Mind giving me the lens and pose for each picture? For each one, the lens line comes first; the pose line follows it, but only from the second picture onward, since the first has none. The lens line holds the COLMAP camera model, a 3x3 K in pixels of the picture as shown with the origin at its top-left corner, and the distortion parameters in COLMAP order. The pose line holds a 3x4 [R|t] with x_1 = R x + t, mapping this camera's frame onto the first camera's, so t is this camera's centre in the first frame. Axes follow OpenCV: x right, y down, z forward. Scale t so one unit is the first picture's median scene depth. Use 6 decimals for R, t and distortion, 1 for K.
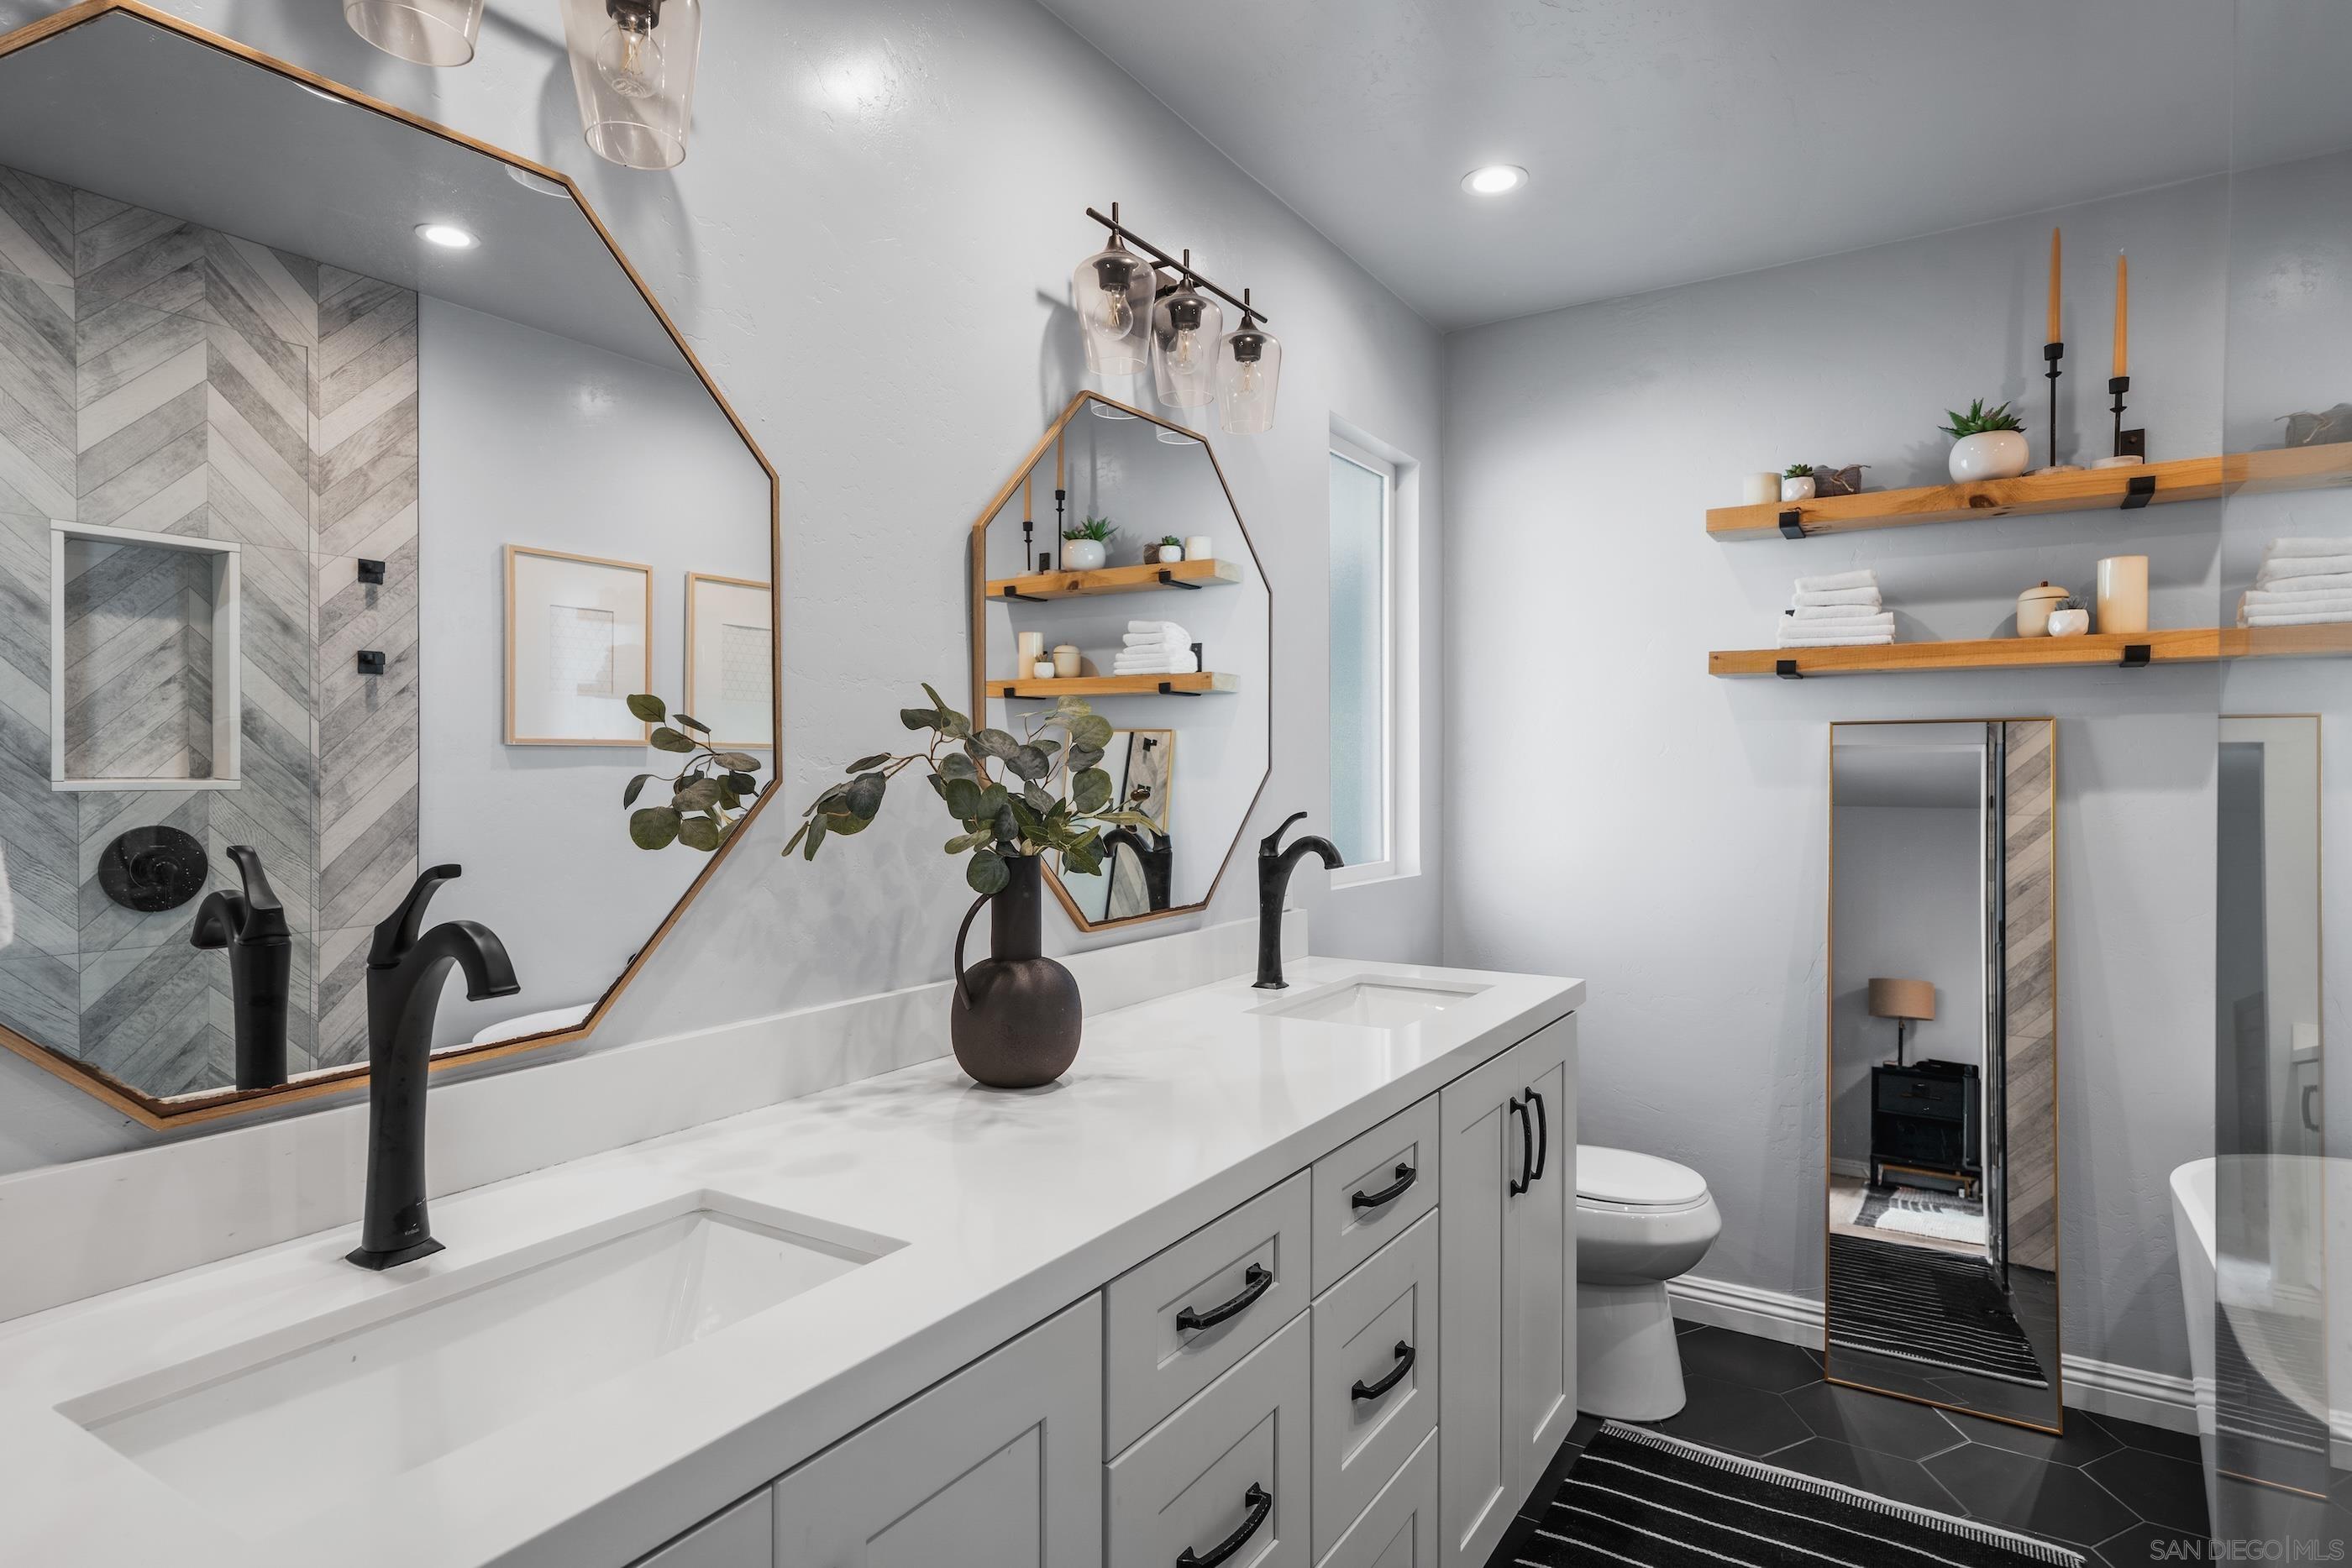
lens RADIAL K [[1289.3, 0, 1172.7], [0, 1289.3, 783.1], [0, 0, 1]] dist [0.020525, 0.006321]
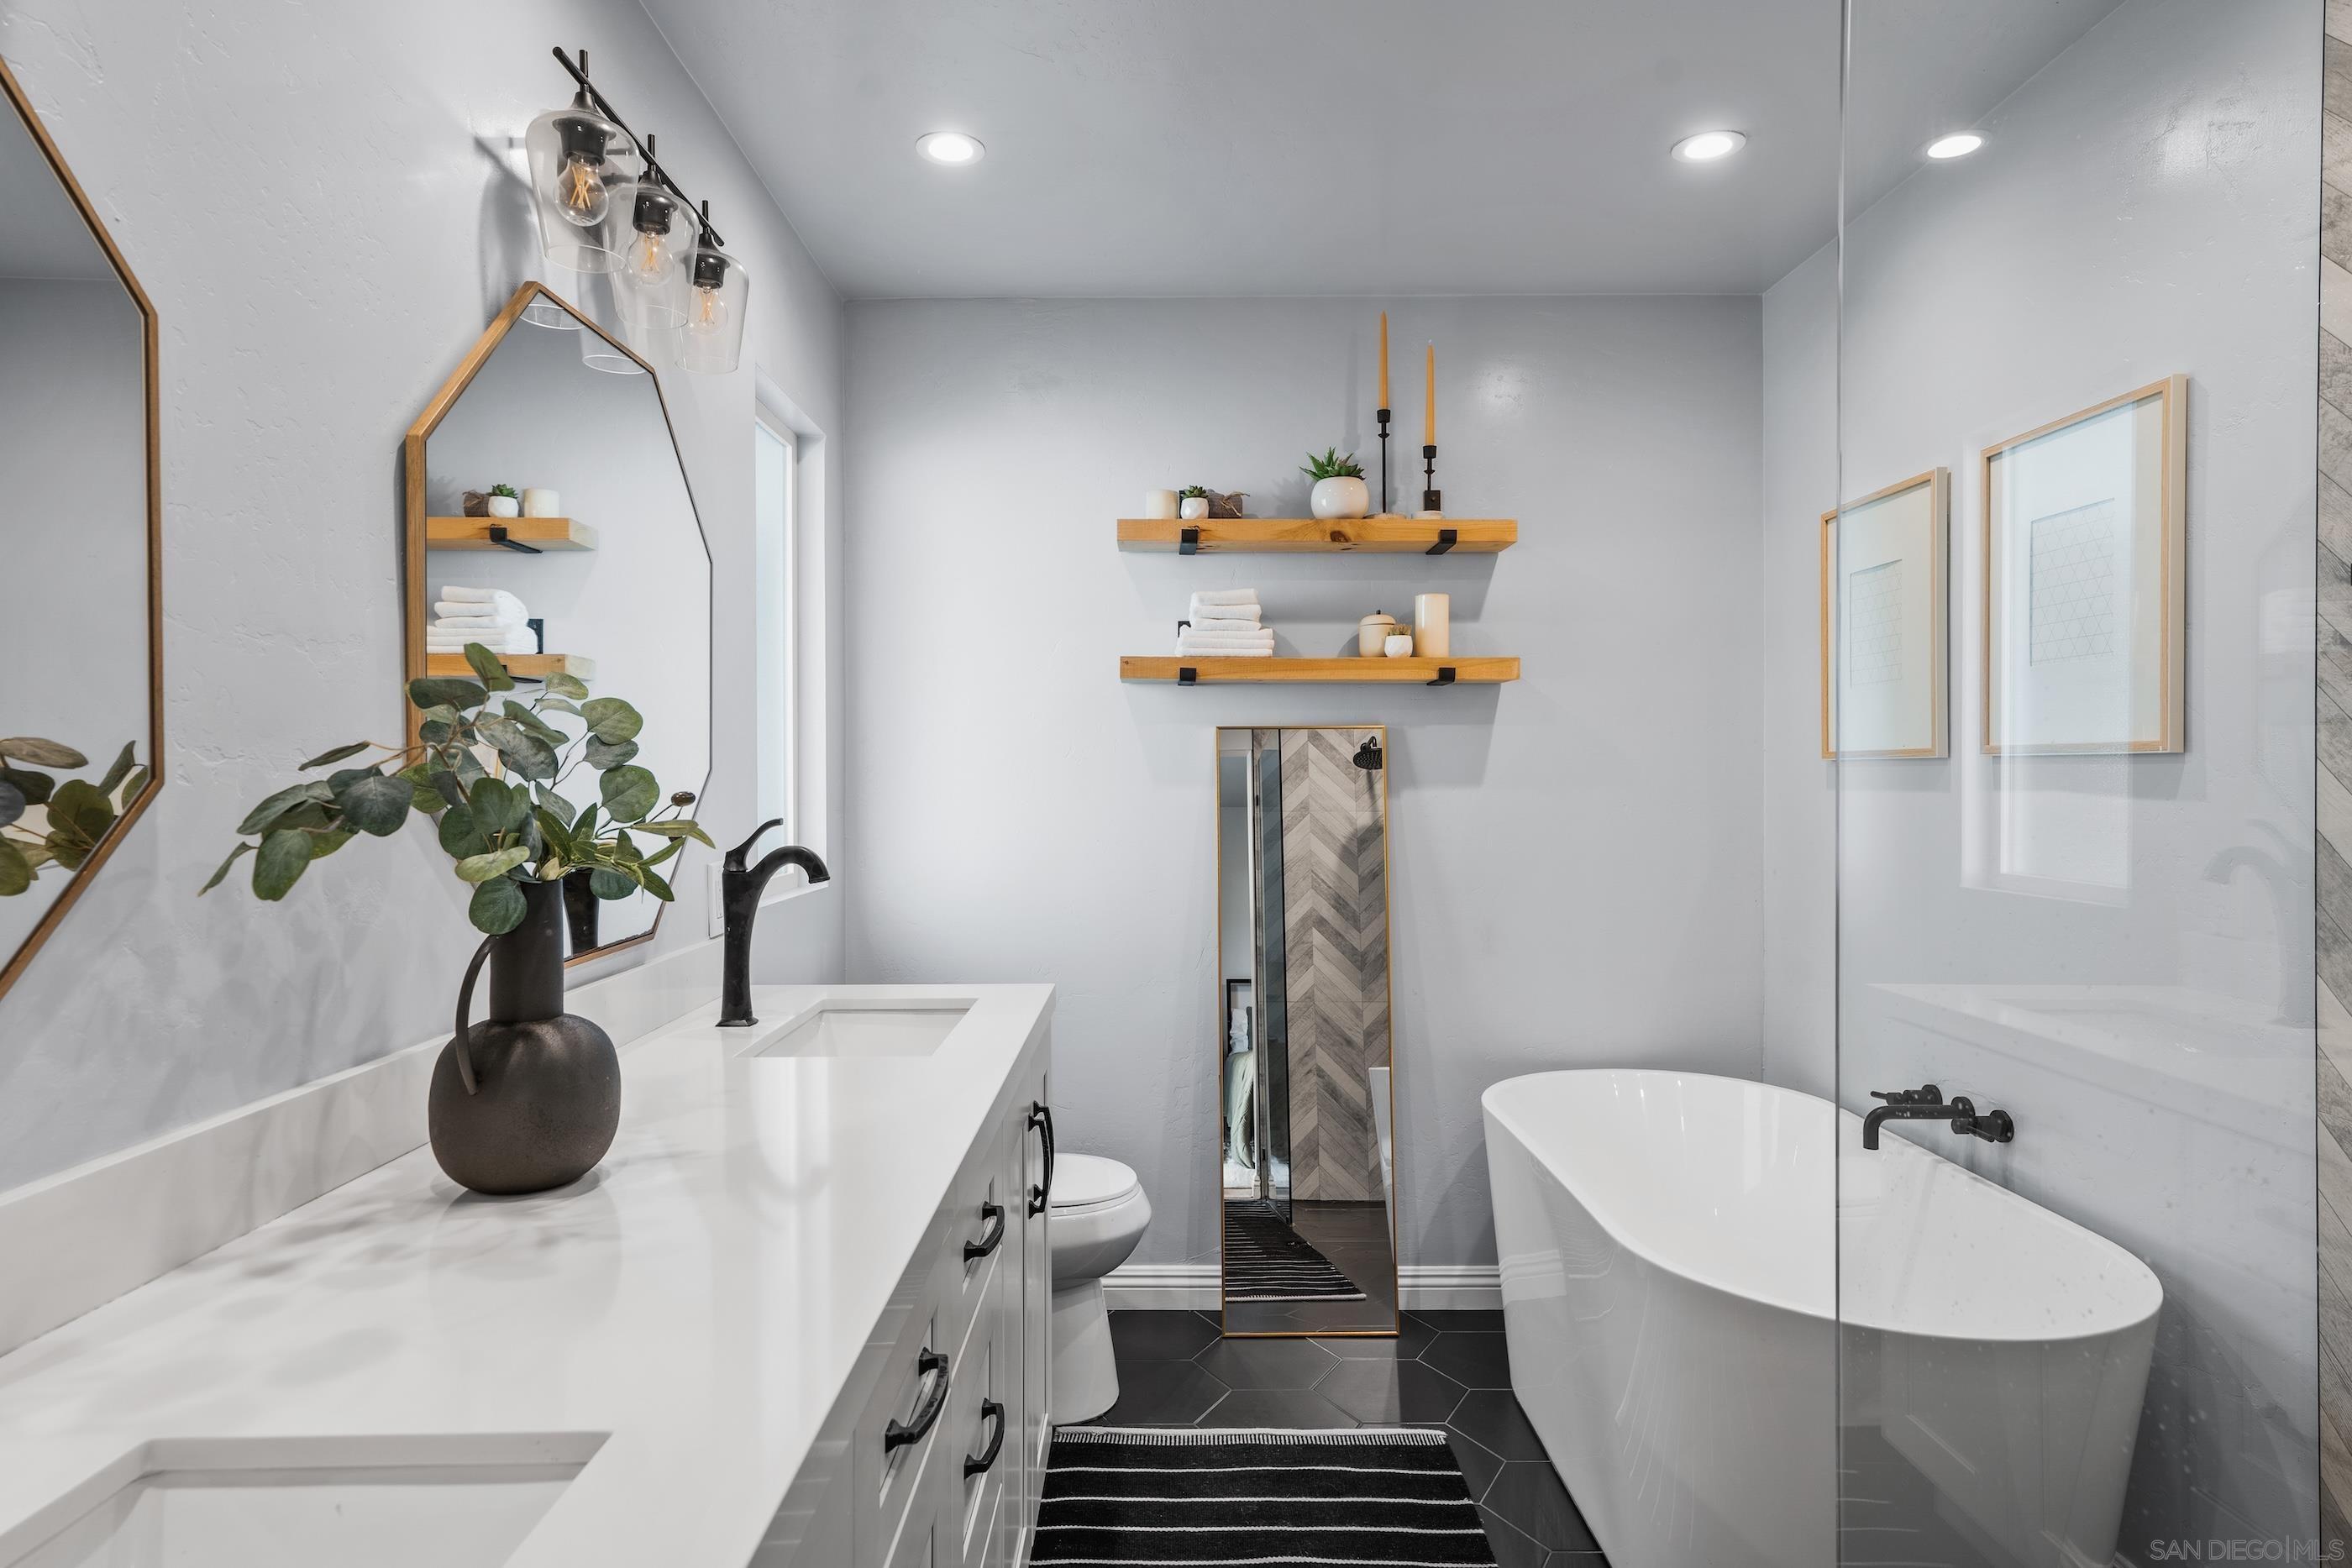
lens RADIAL K [[1335.1, 0, 1172.7], [0, 1335.1, 779.6], [0, 0, 1]] dist [0.016678, 0.010551]
pose [[0.846195, -0.004016, 0.532858, -0.135461], [0.008090, 0.999953, -0.005312, 0.002840], [-0.532811, 0.008806, 0.846188, 0.087031]]
